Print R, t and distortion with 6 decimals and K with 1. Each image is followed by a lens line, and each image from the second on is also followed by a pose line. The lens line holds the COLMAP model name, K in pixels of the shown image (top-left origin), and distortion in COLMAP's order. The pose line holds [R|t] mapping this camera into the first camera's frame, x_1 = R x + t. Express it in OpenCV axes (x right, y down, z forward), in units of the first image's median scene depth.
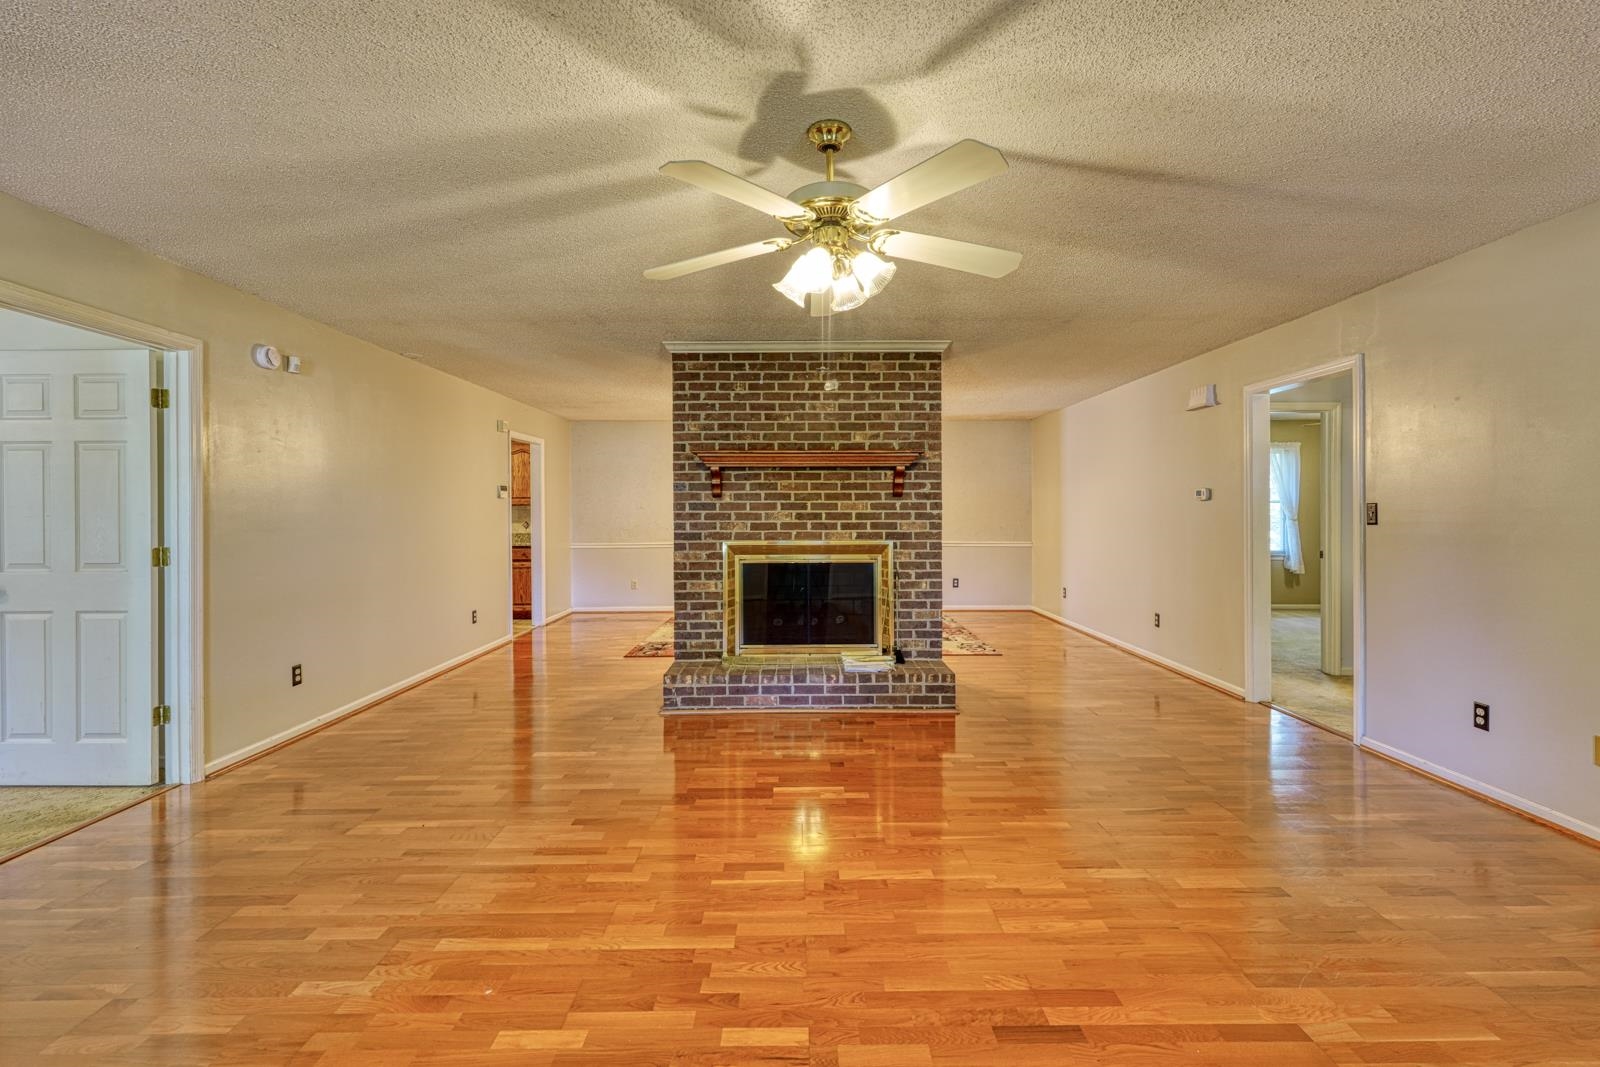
lens RADIAL K [[707.6, 0, 801.4], [0, 707.6, 518.3], [0, 0, 1]] dist [0.001625, 0.000281]
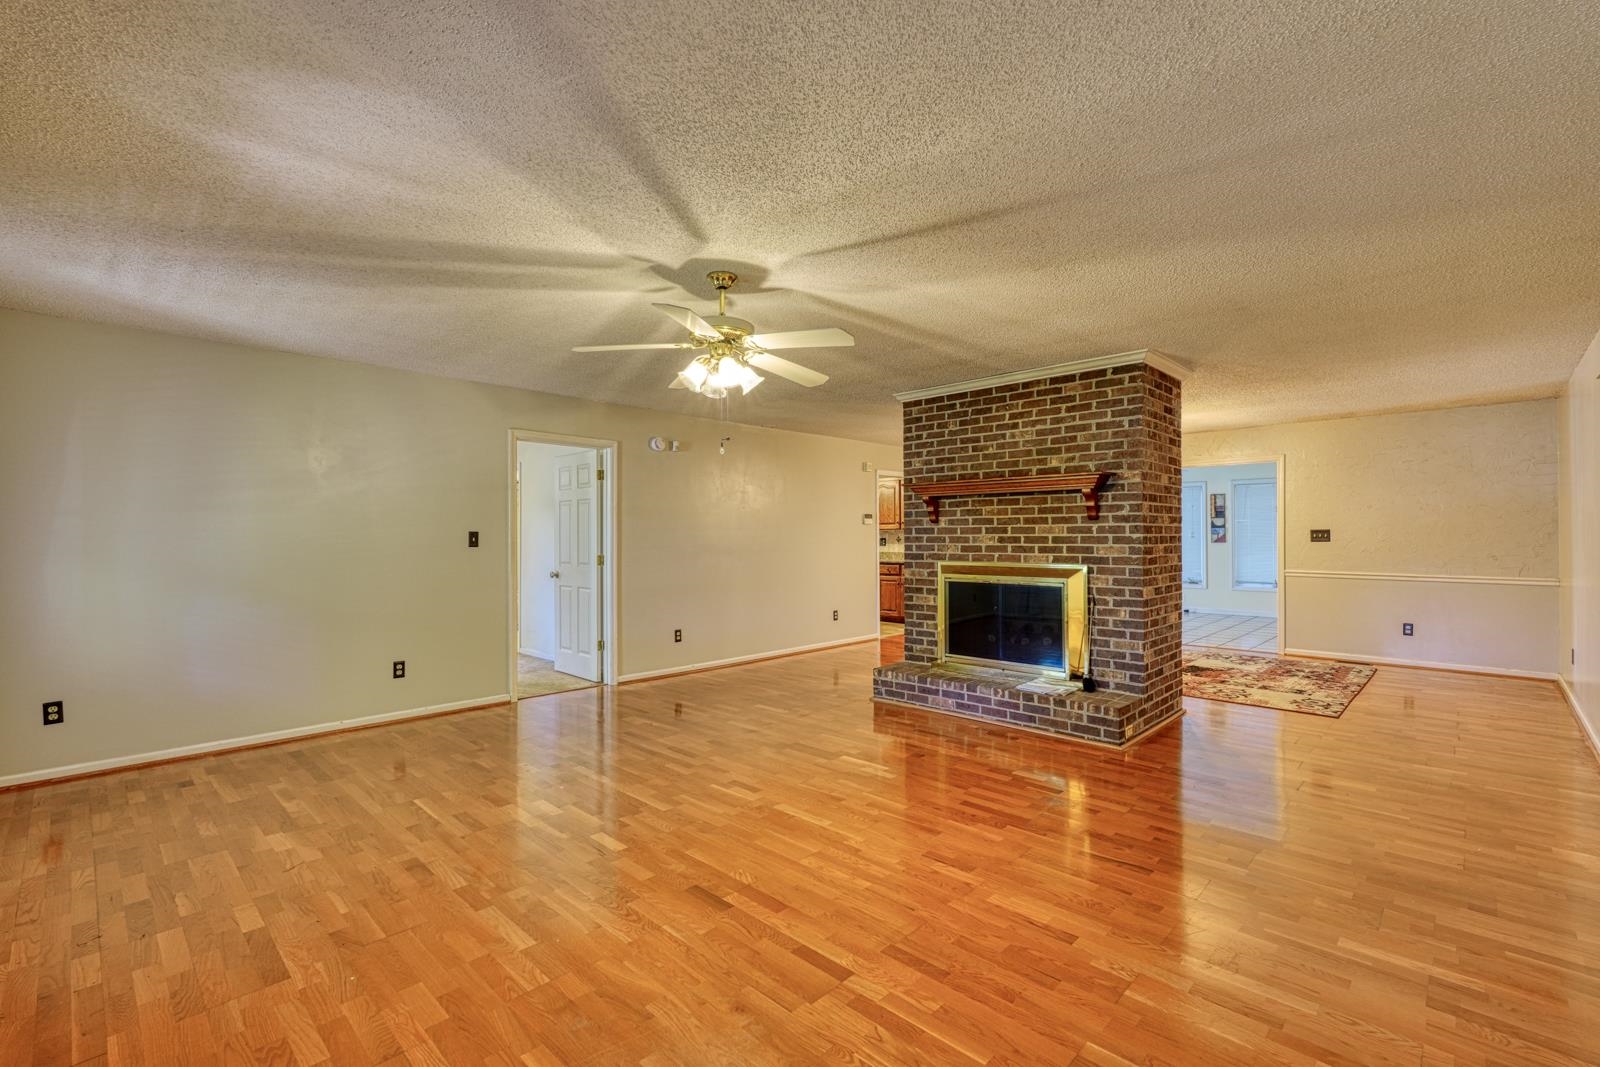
lens RADIAL K [[707.6, 0, 808.5], [0, 707.6, 538.2], [0, 0, 1]] dist [0.001625, 0.000281]
pose [[0.713870, 0.002603, -0.700273, 0.538864], [-0.004372, 0.999990, -0.000740, -0.003023], [0.700264, 0.003590, 0.713875, 0.038295]]
